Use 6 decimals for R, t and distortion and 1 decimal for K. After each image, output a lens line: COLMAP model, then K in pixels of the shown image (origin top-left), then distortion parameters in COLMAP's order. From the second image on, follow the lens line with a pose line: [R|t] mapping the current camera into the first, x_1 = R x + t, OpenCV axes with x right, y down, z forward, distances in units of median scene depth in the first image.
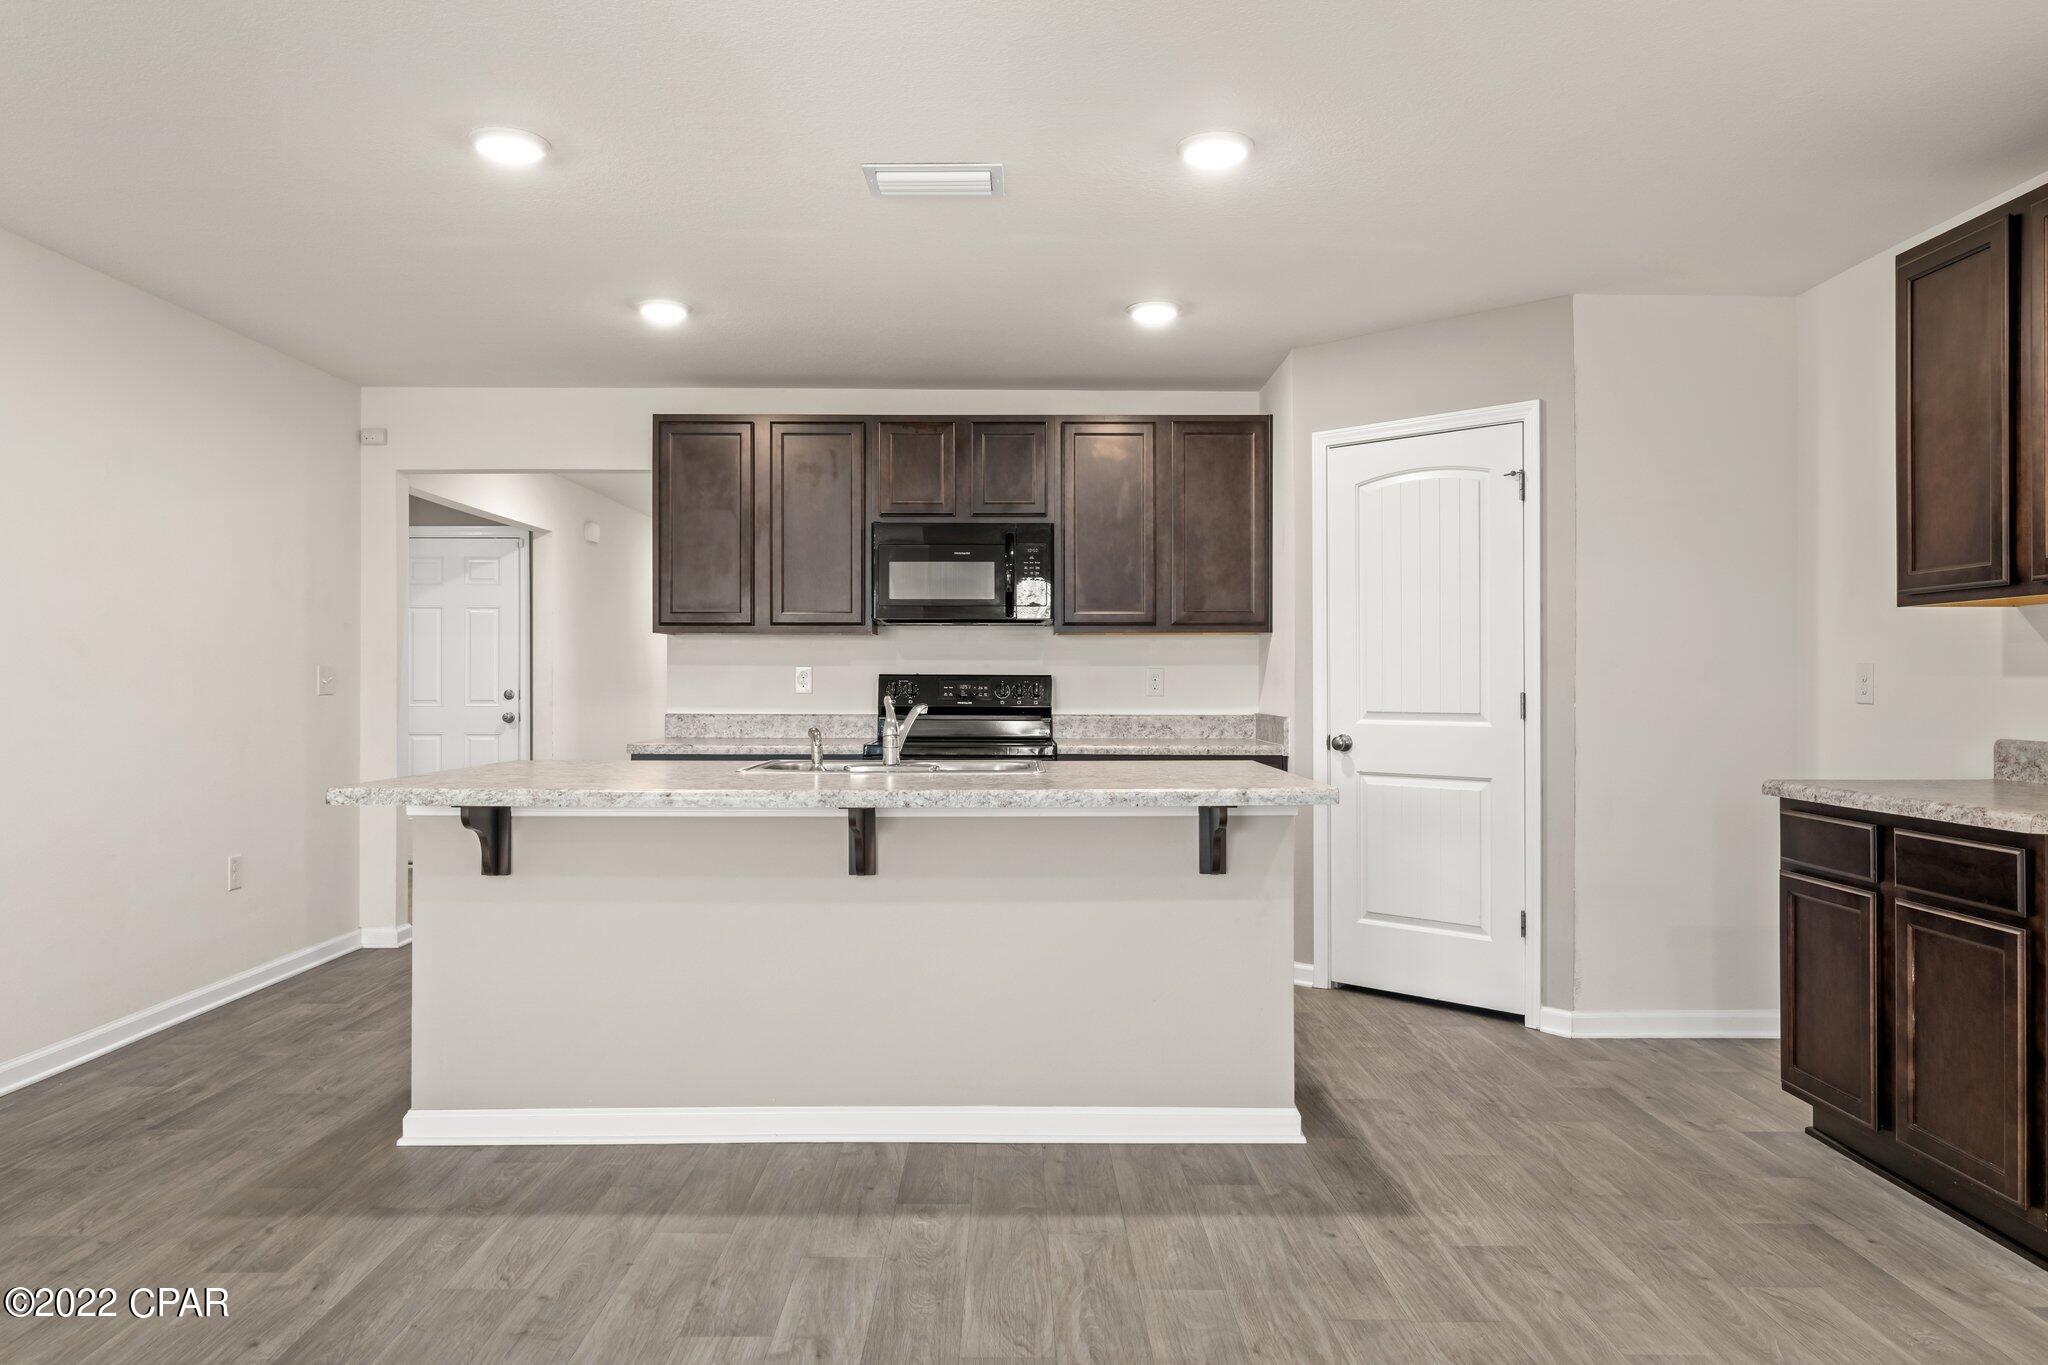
lens RADIAL K [[1363.2, 0, 1030.0], [0, 1363.2, 677.7], [0, 0, 1]] dist [0.000736, 0.000831]
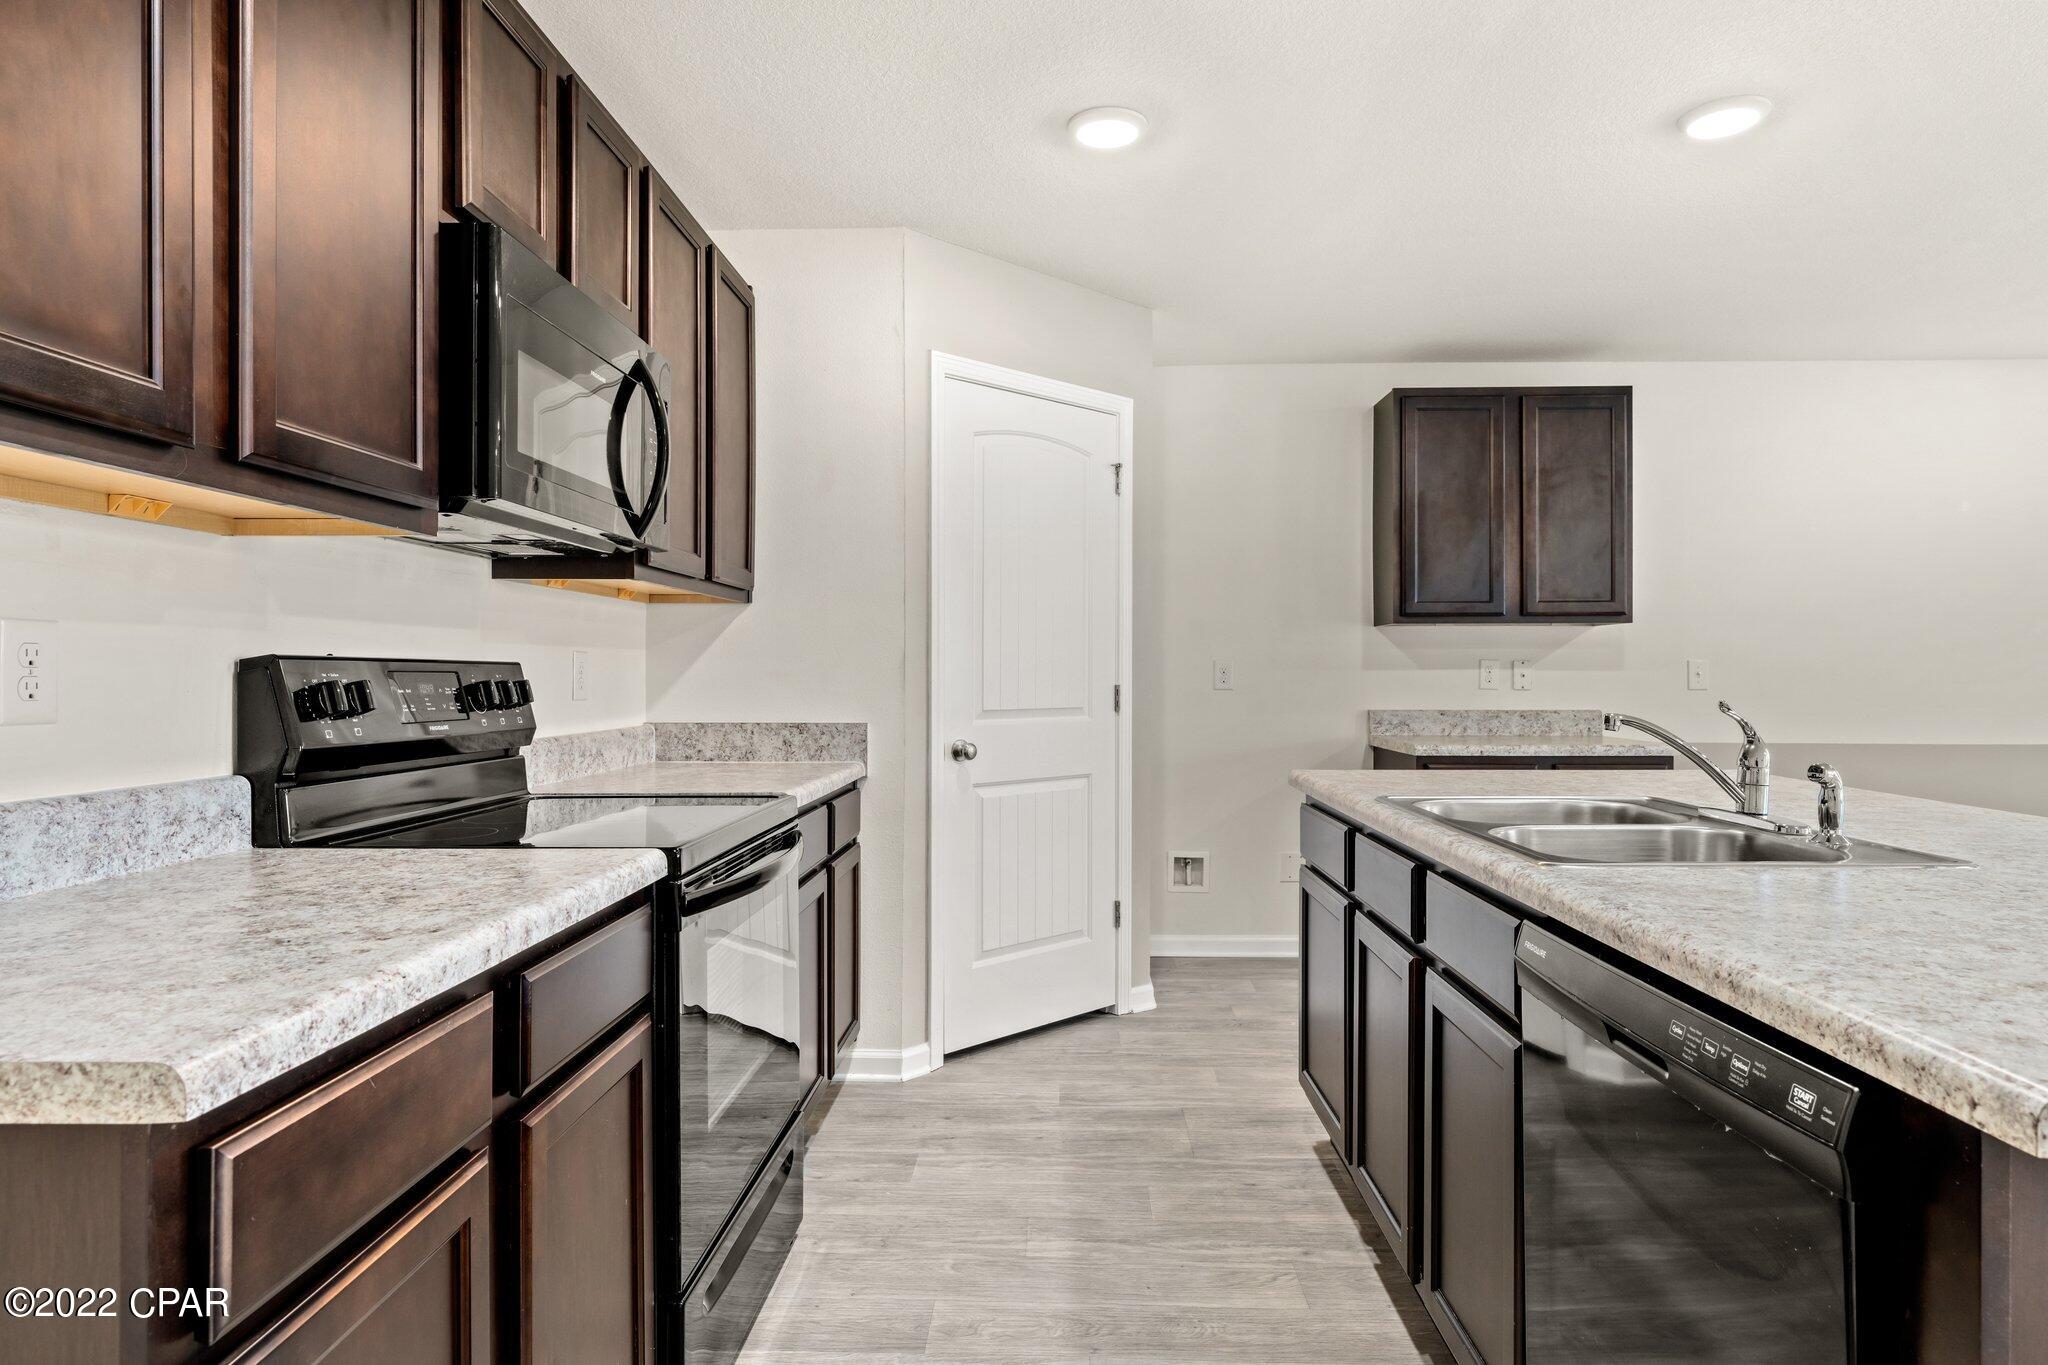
lens RADIAL K [[1156.5, 0, 1033.9], [0, 1156.5, 676.7], [0, 0, 1]] dist [0.000792, 0.001403]
pose [[0.041502, -0.003633, 0.999132, -0.707481], [-0.001723, 0.999992, 0.003708, 0.002735], [-0.999137, -0.001875, 0.041495, 1.466944]]
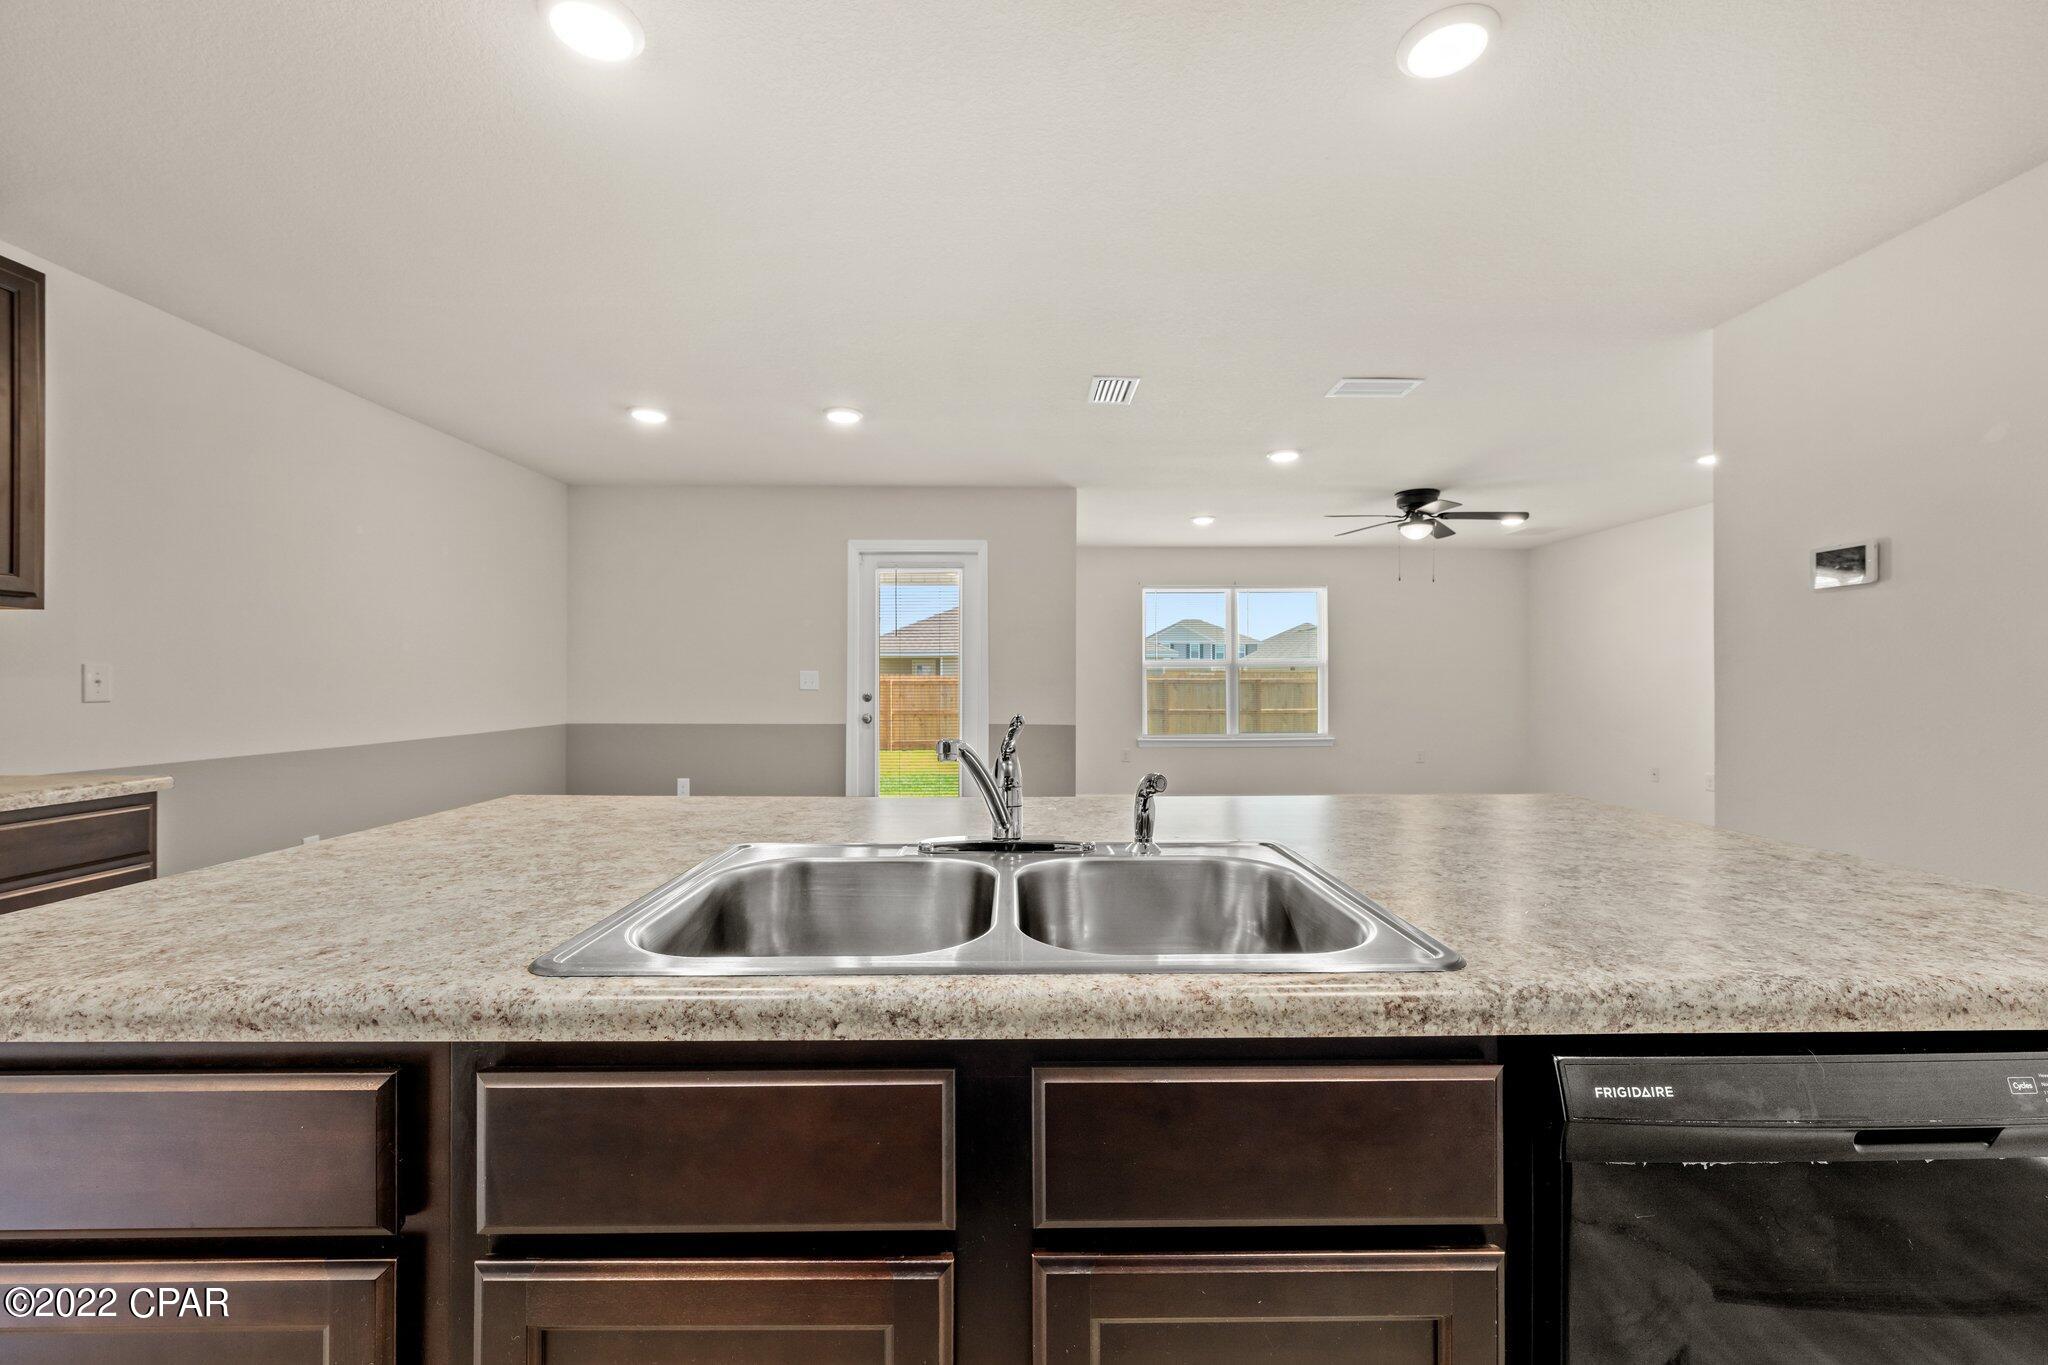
lens RADIAL K [[828.6, 0, 1024.0], [0, 828.6, 682.5], [0, 0, 1]] dist [-0.000343, -0.000223]
pose [[-0.999983, -0.001939, -0.005585, -0.112436], [-0.001944, 0.999998, 0.000871, 0.001158], [0.005584, 0.000882, -0.999984, 1.508547]]
